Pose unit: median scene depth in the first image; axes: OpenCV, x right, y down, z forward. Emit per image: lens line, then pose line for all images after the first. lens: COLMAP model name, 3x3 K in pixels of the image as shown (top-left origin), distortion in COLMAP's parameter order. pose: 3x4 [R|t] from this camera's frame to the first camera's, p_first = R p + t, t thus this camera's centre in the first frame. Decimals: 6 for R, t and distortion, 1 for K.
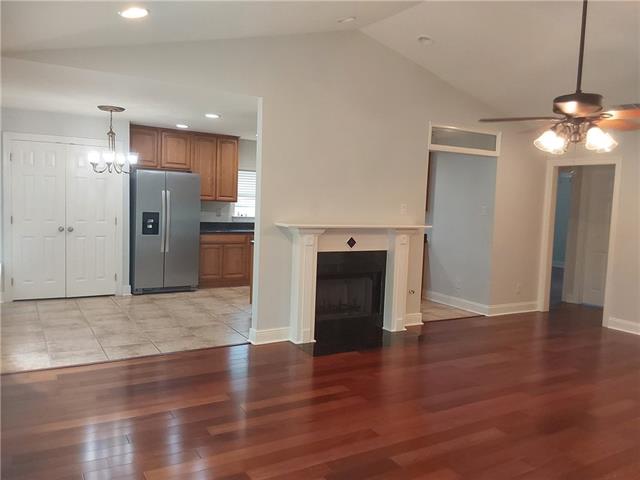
lens RADIAL K [[516.0, 0, 331.0], [0, 516.0, 240.5], [0, 0, 1]] dist [-0.004472, -0.005808]
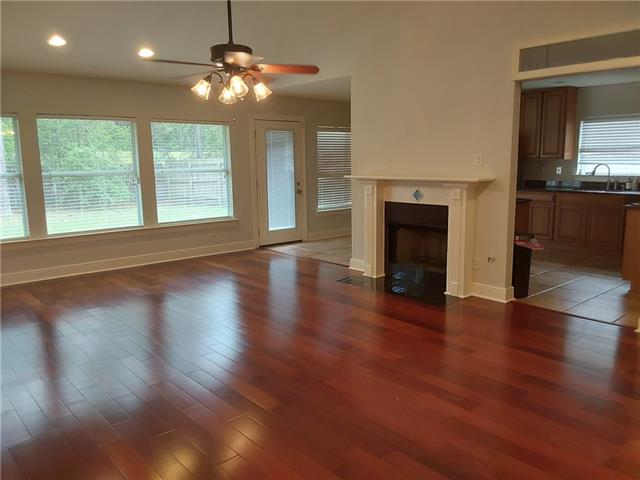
lens RADIAL K [[516.0, 0, 331.0], [0, 516.0, 240.5], [0, 0, 1]] dist [-0.004472, -0.005808]
pose [[0.140878, 0.112972, -0.983560, 0.798213], [-0.057544, 0.992723, 0.105783, -0.003733], [0.988353, 0.041696, 0.146354, 0.536401]]
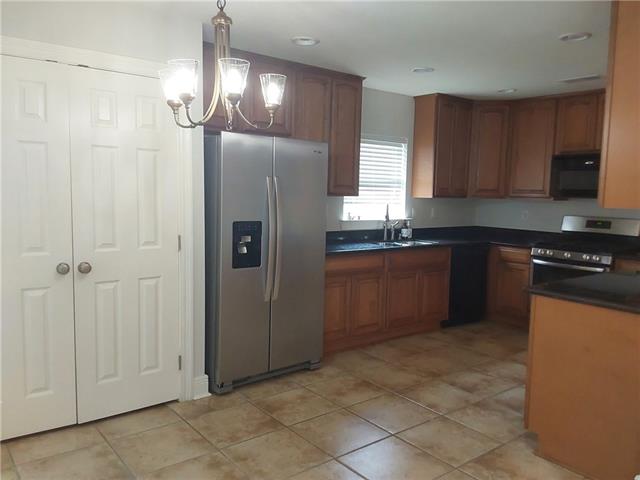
lens RADIAL K [[515.6, 0, 320.0], [0, 515.6, 240.0], [0, 0, 1]] dist [0.043700, -0.006235]
pose [[0.993224, -0.025310, 0.113427, -0.336833], [0.022763, 0.999460, 0.023697, -0.047400], [-0.113966, -0.020954, 0.993264, 0.513077]]
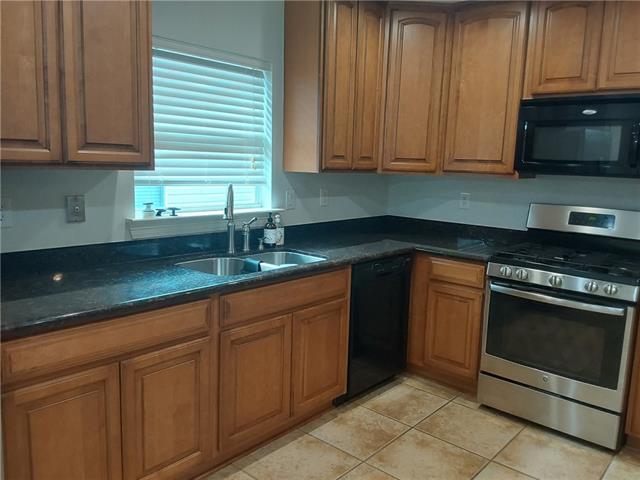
lens RADIAL K [[516.0, 0, 331.0], [0, 516.0, 240.5], [0, 0, 1]] dist [-0.004472, -0.005808]
pose [[0.950097, -0.052252, 0.307548, -0.208151], [0.025842, 0.995667, 0.089328, -0.069572], [-0.310883, -0.076922, 0.947330, 0.843996]]
